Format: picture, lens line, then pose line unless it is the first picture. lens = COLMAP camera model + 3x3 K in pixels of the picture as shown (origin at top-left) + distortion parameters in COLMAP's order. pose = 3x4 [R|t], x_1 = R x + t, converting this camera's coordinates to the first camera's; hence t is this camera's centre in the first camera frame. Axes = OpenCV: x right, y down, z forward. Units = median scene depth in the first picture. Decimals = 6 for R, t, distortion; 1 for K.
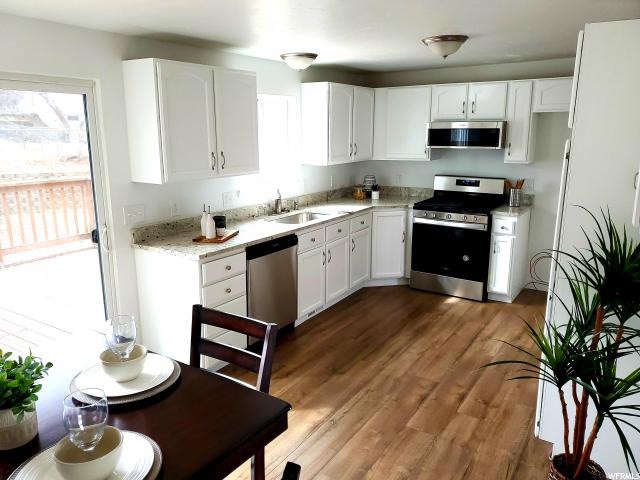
lens RADIAL K [[495.3, 0, 320.0], [0, 495.3, 240.0], [0, 0, 1]] dist [0.087928, -0.160728]
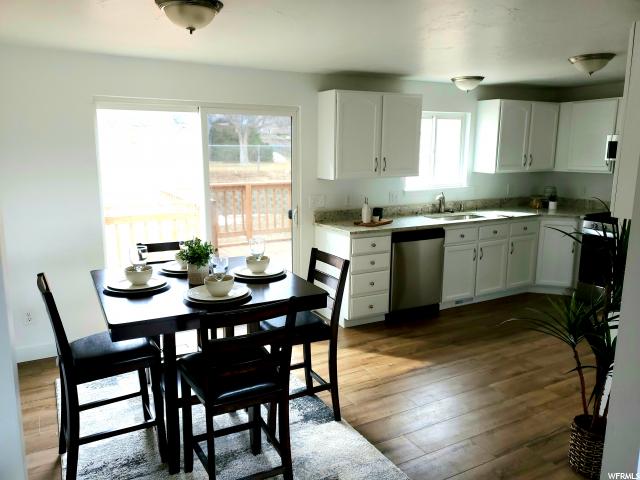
lens RADIAL K [[495.3, 0, 320.0], [0, 495.3, 240.0], [0, 0, 1]] dist [0.087928, -0.160728]
pose [[0.883510, 0.089732, -0.459738, 0.226302], [-0.105547, 0.994376, -0.008754, 0.053874], [0.456366, 0.056258, 0.888012, -0.175668]]
